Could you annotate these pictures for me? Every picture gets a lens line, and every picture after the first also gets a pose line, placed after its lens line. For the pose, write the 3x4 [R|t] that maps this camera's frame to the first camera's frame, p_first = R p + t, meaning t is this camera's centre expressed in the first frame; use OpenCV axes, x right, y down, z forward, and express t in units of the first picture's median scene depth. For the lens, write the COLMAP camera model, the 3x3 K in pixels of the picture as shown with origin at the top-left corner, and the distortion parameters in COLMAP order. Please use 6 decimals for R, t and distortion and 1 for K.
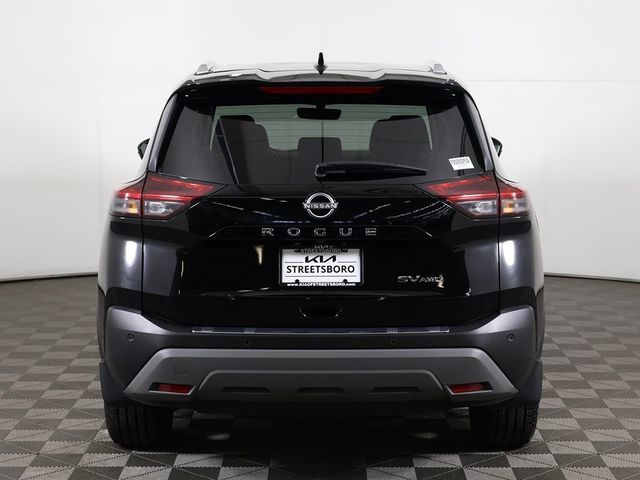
lens RADIAL K [[1239.1, 0, 320.0], [0, 1239.1, 240.0], [0, 0, 1]] dist [-0.303302, -0.036644]
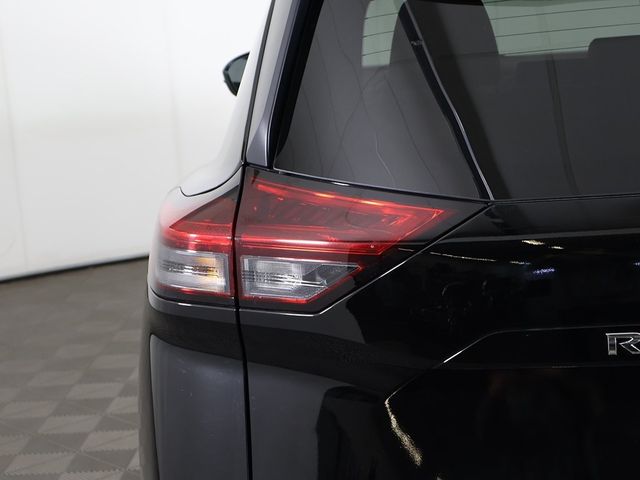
lens RADIAL K [[1300.4, 0, 320.0], [0, 1300.4, 240.0], [0, 0, 1]] dist [-0.441730, -0.009412]
pose [[0.993813, -0.050190, -0.099076, -0.082278], [0.059810, 0.993520, 0.096647, -0.070586], [0.093584, -0.101975, 0.990375, 0.628133]]
